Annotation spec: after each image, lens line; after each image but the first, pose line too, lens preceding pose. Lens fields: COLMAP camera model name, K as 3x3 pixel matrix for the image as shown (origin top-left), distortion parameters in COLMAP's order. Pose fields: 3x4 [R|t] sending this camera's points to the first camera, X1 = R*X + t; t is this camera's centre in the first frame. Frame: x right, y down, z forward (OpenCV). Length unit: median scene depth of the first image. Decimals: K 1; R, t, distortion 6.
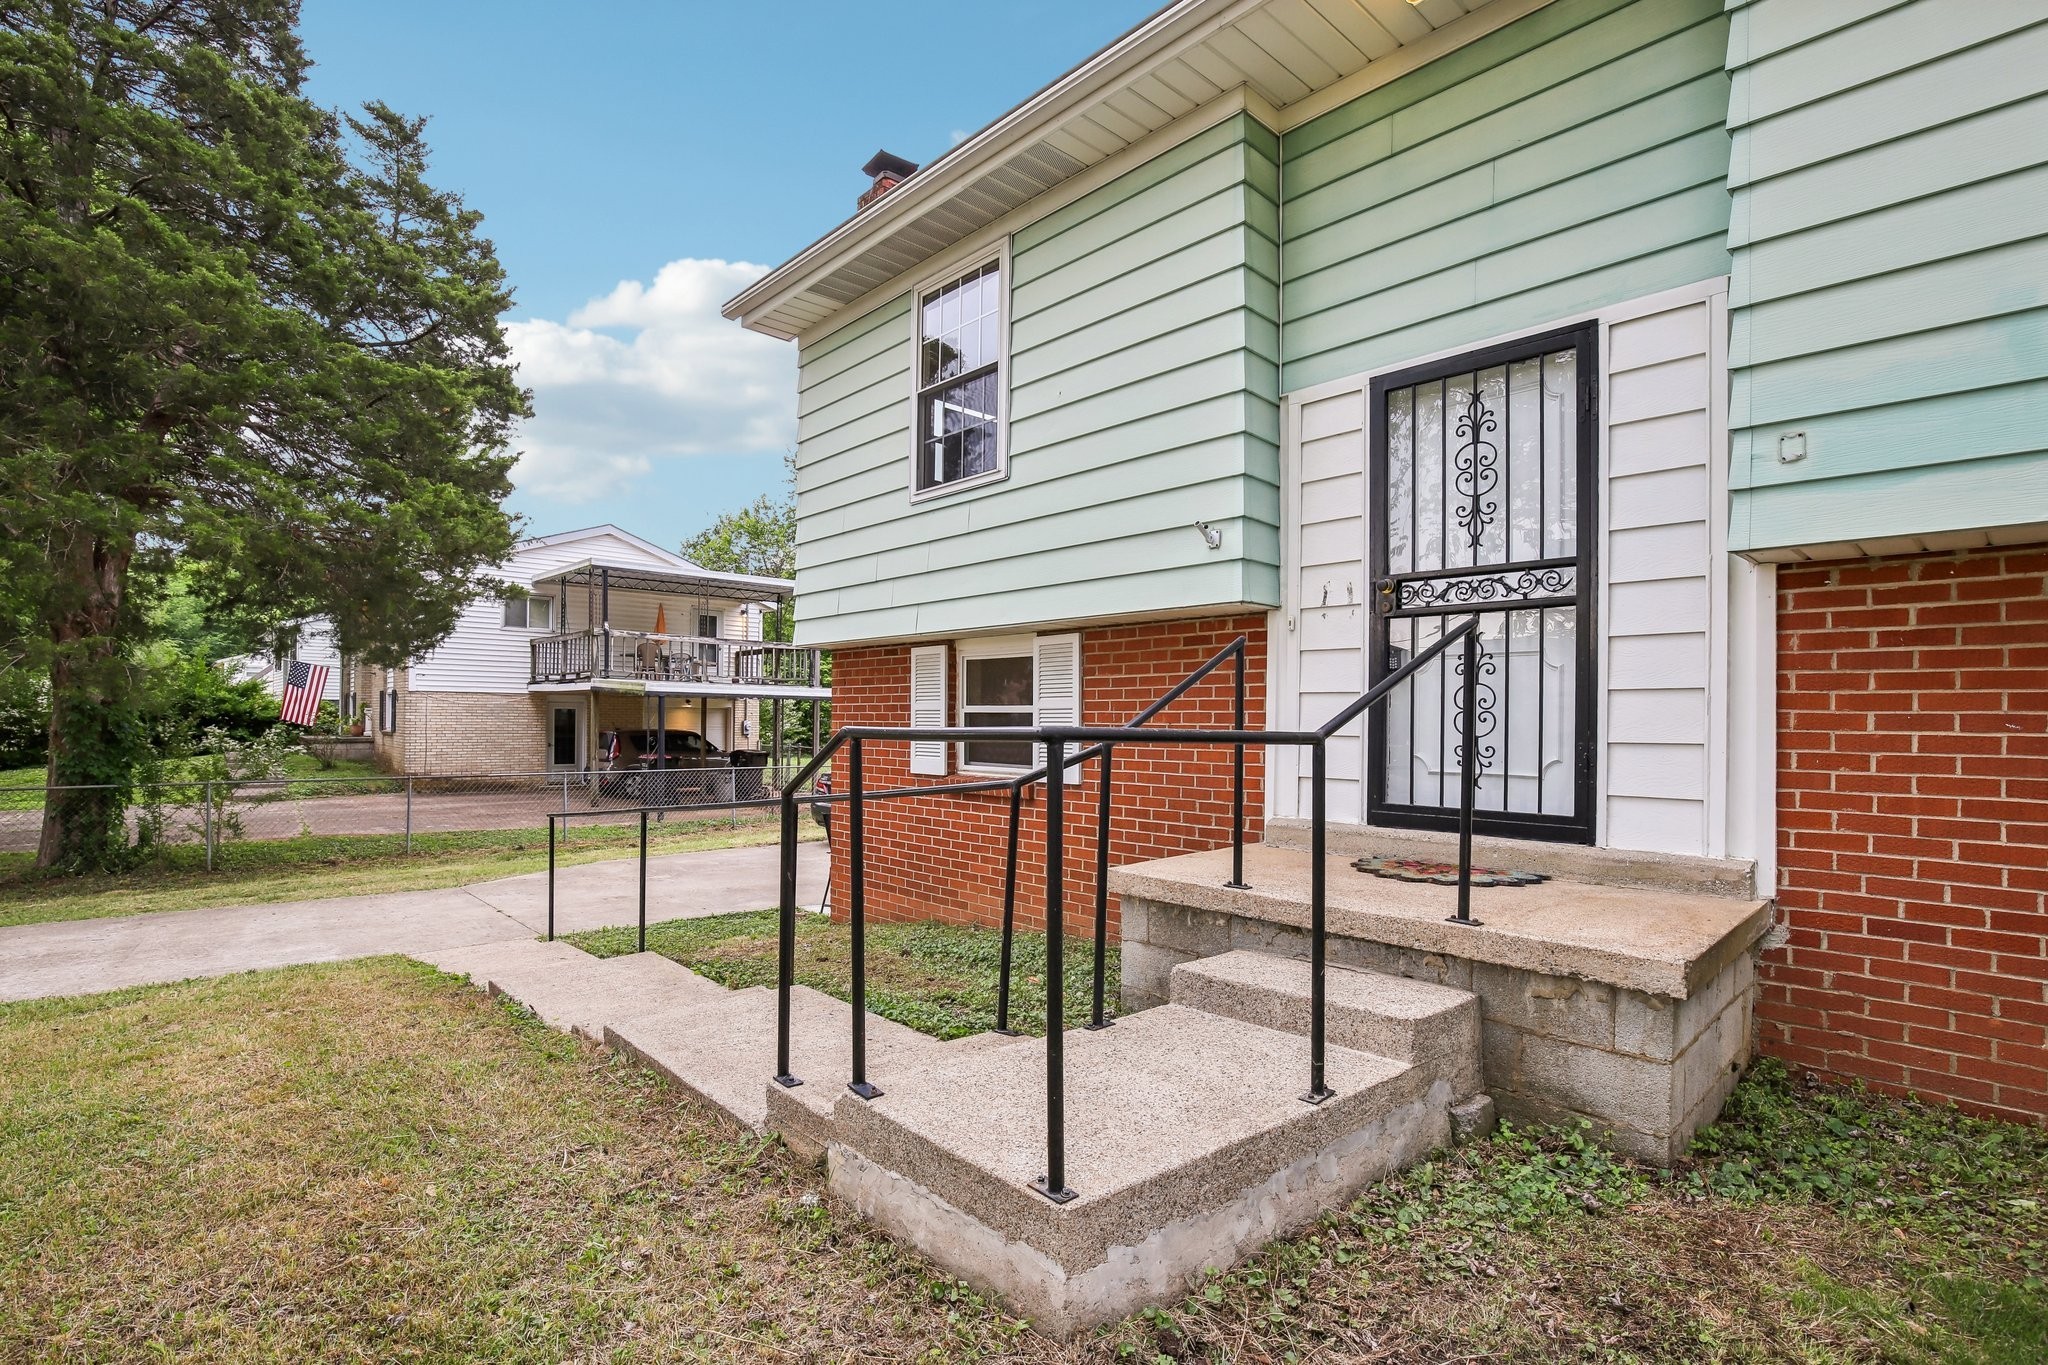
lens RADIAL K [[1012.9, 0, 1004.6], [0, 1012.9, 712.6], [0, 0, 1]] dist [-0.007581, -0.003637]
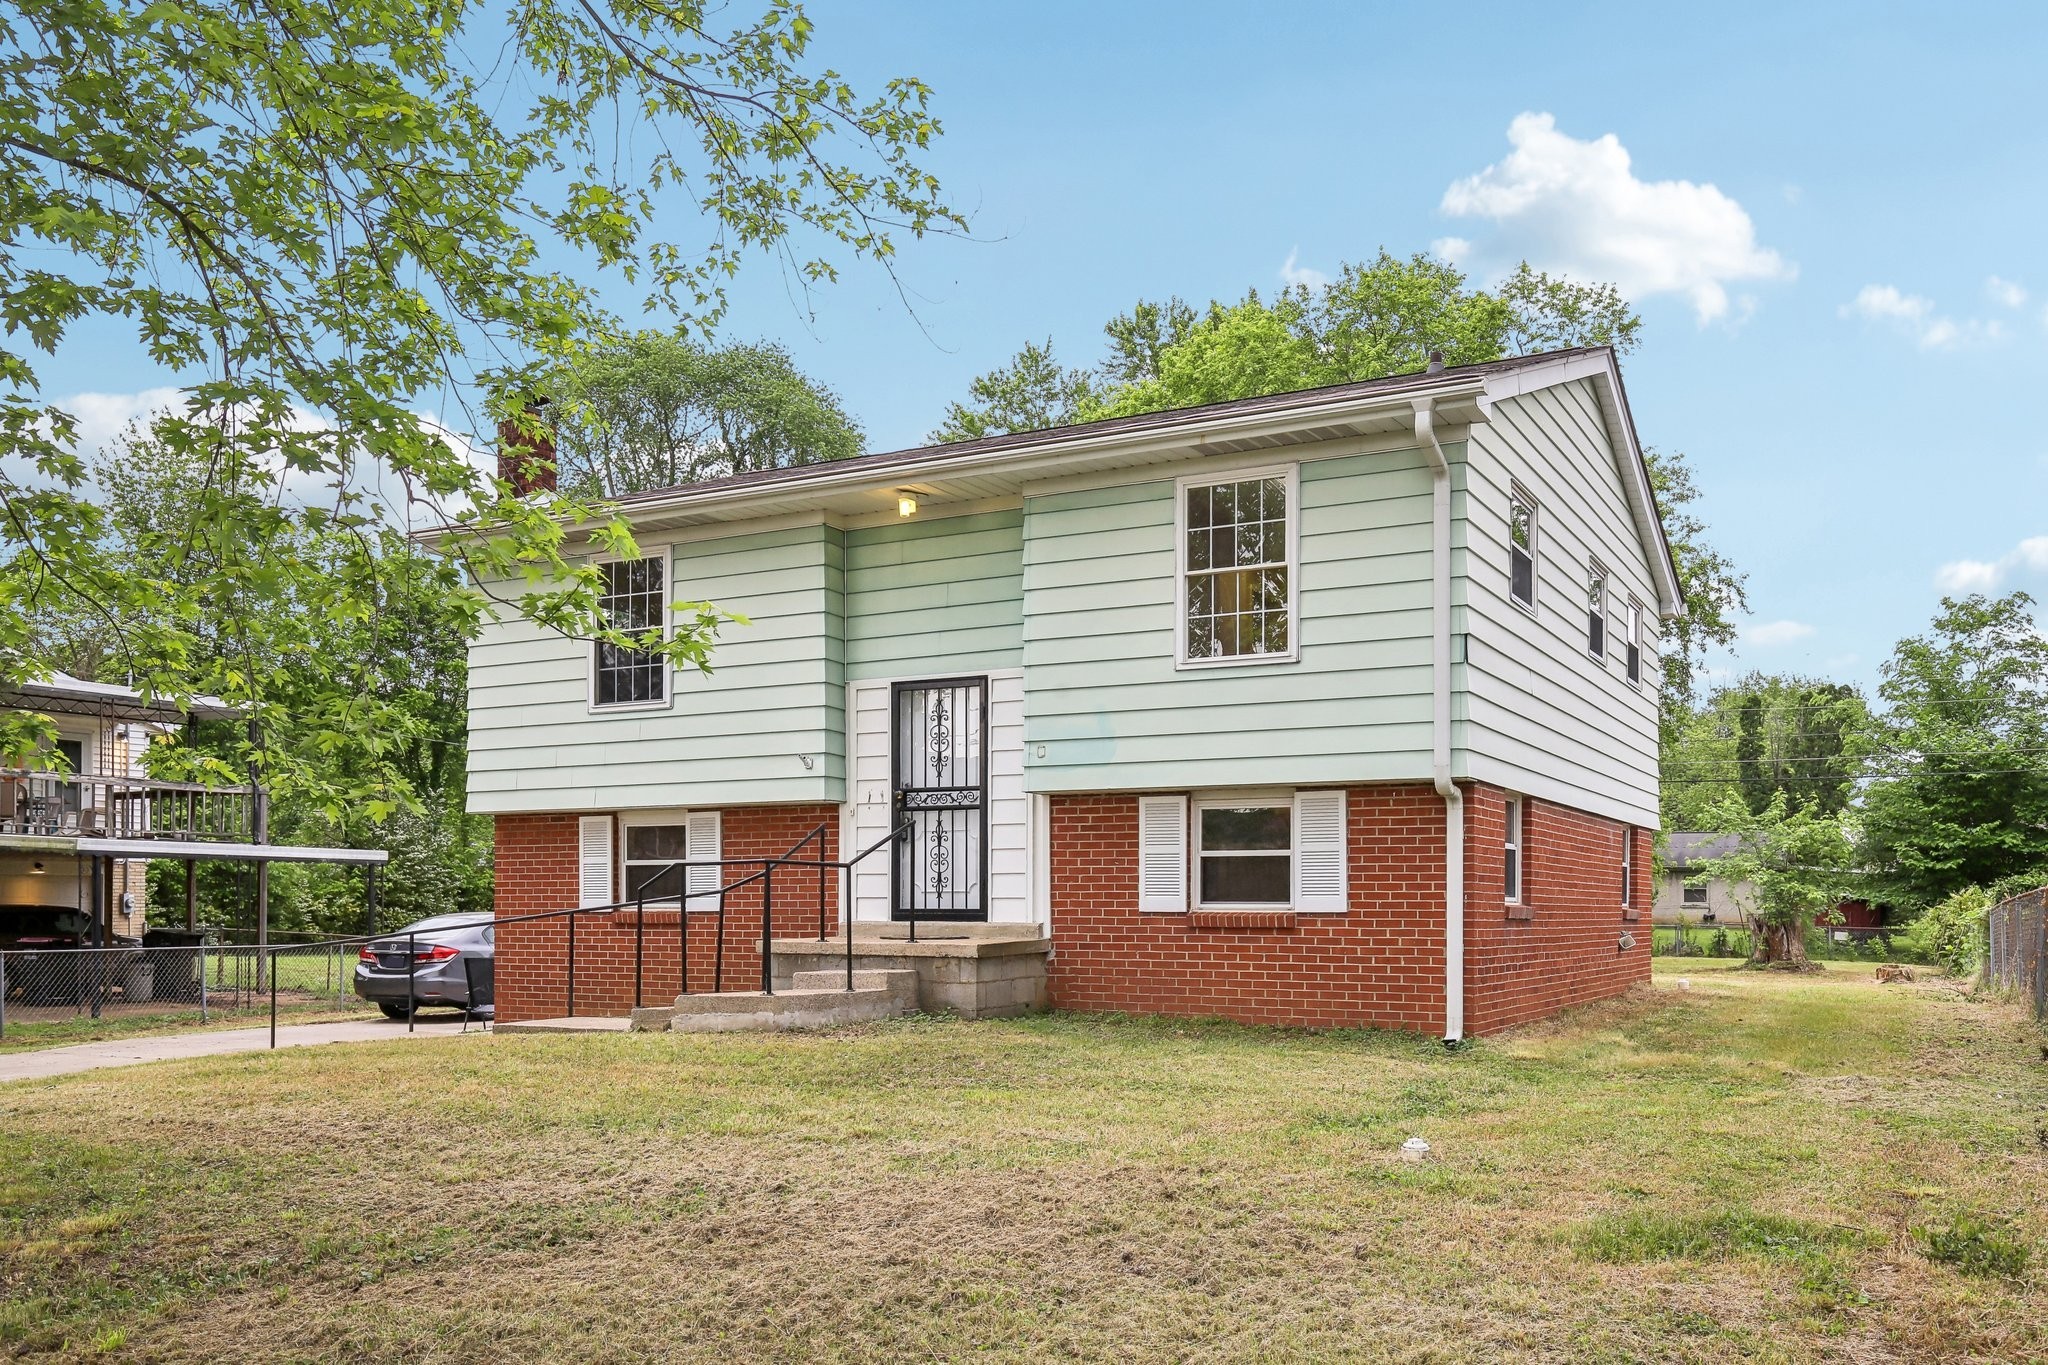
lens RADIAL K [[1728.8, 0, 1032.6], [0, 1728.8, 830.7], [0, 0, 1]] dist [0.057114, -0.012651]
pose [[0.940157, 0.003763, 0.340720, -0.460447], [0.007002, 0.999515, -0.030359, 0.040795], [-0.340668, 0.030928, 0.939675, -1.991827]]
